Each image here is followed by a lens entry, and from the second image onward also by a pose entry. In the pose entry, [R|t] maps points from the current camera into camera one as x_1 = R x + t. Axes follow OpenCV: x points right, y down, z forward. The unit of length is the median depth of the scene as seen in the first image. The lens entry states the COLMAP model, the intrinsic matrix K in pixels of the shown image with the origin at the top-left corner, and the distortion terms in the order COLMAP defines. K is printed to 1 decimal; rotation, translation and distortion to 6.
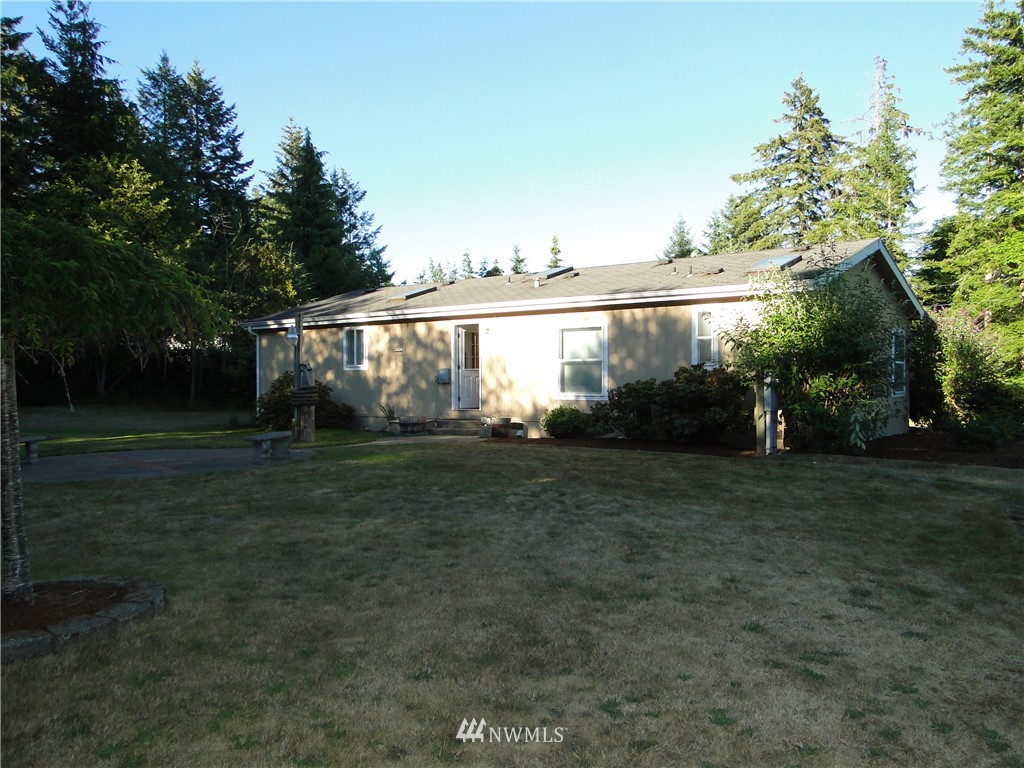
lens RADIAL K [[854.8, 0, 512.0], [0, 854.8, 384.0], [0, 0, 1]] dist [0.010257, -0.000693]
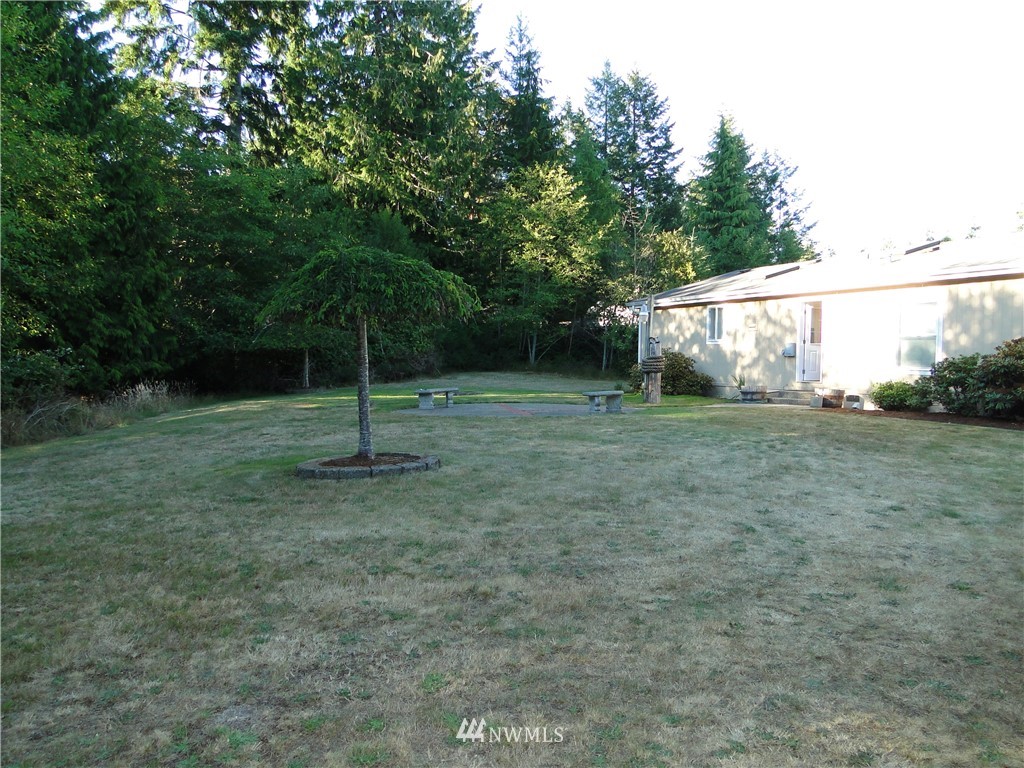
lens RADIAL K [[854.8, 0, 512.0], [0, 854.8, 384.0], [0, 0, 1]] dist [0.010257, -0.000693]
pose [[0.872457, 0.032897, -0.487582, 0.122597], [-0.020634, 0.999322, 0.030502, 0.006611], [0.488254, -0.016551, 0.872544, -0.094498]]
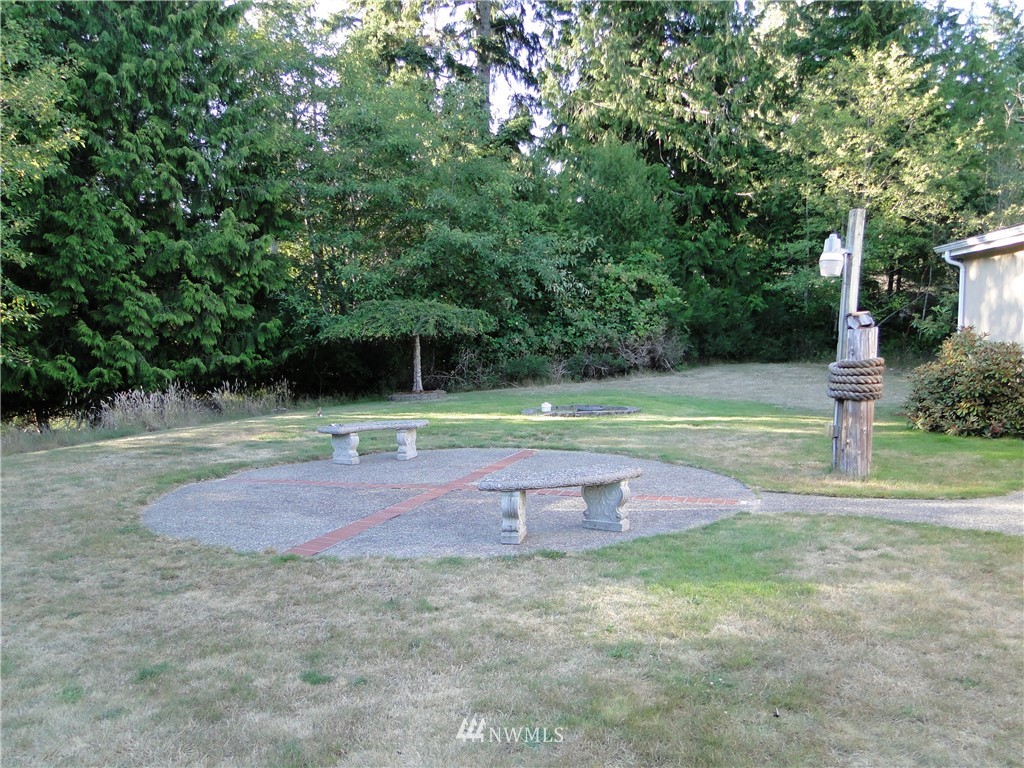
lens RADIAL K [[854.8, 0, 512.0], [0, 854.8, 384.0], [0, 0, 1]] dist [0.010257, -0.000693]
pose [[0.544263, 0.061167, -0.836682, 0.044965], [-0.011838, 0.997799, 0.065245, -0.008609], [0.838831, -0.025606, 0.543789, 0.407031]]
